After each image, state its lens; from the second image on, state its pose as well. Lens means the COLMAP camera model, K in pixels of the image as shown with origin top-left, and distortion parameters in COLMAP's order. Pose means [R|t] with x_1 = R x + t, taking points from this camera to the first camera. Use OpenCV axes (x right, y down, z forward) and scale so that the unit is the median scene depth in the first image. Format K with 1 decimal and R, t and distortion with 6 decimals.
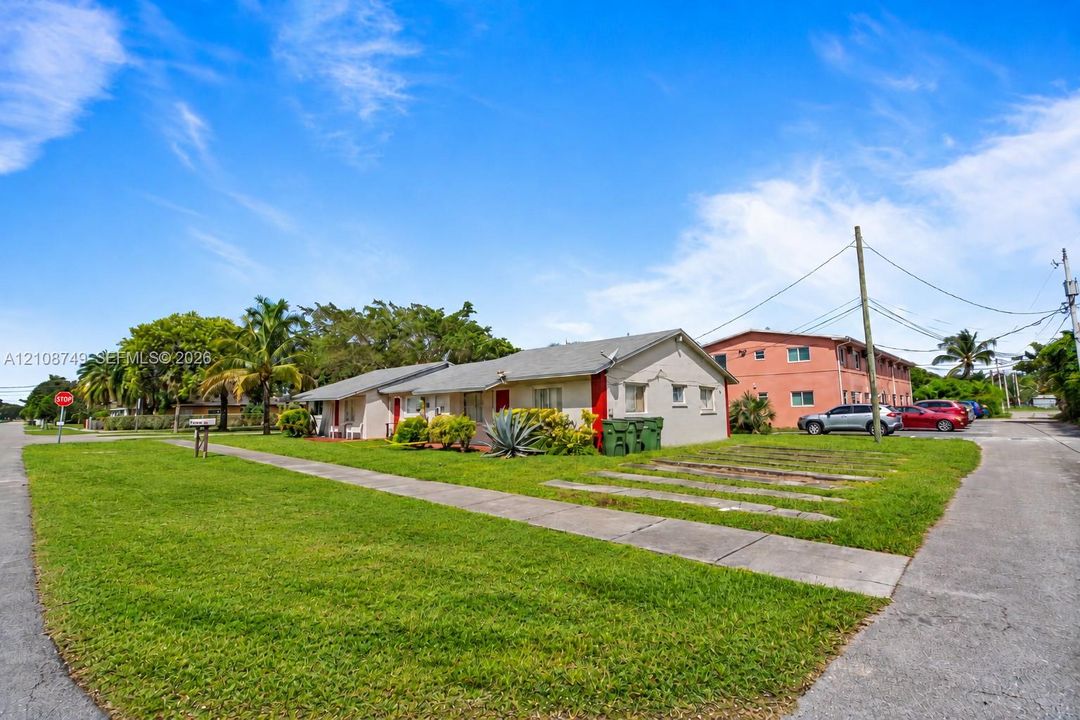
lens RADIAL K [[482.6, 0, 540.0], [0, 482.6, 360.0], [0, 0, 1]] dist [0.000207, 0.000139]
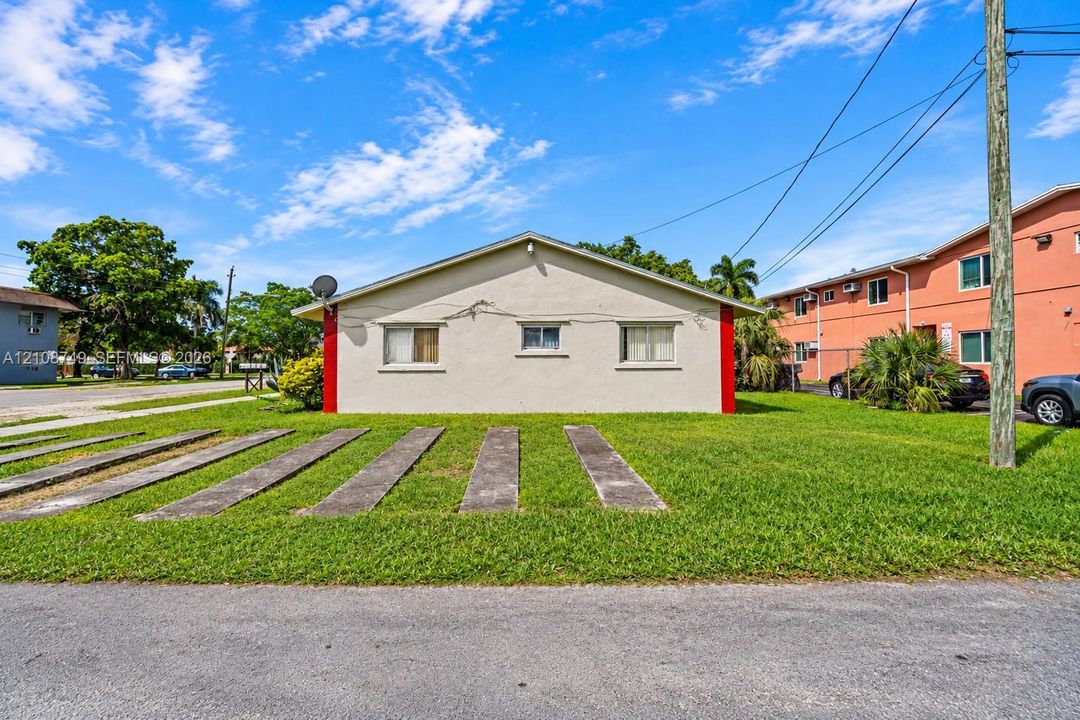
lens RADIAL K [[482.6, 0, 540.0], [0, 482.6, 360.0], [0, 0, 1]] dist [0.000207, 0.000139]
pose [[0.669222, -0.014690, -0.742917, 0.767692], [0.070040, 0.996600, 0.043386, 0.075732], [0.739754, -0.081069, 0.667976, 0.588588]]
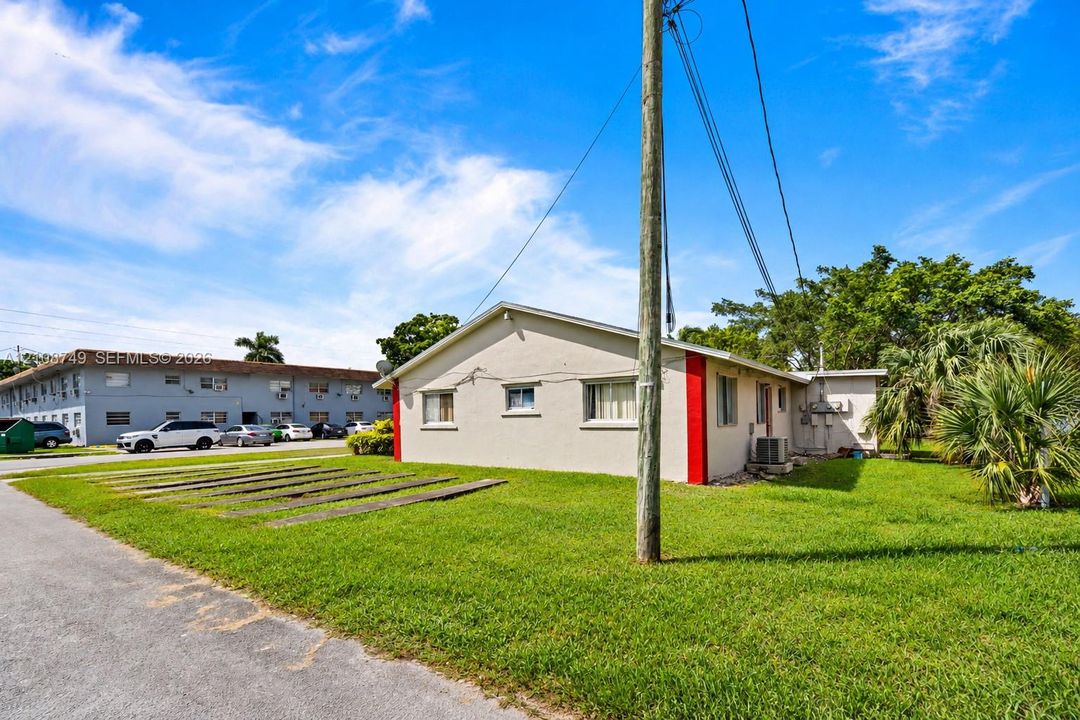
lens RADIAL K [[482.5, 0, 538.5], [0, 482.5, 403.8], [0, 0, 1]] dist [0.021669, -0.000080]
pose [[0.100629, -0.031029, -0.994440, 0.977424], [0.101461, 0.994623, -0.020768, 0.098604], [0.989737, -0.098807, 0.103236, 0.974935]]
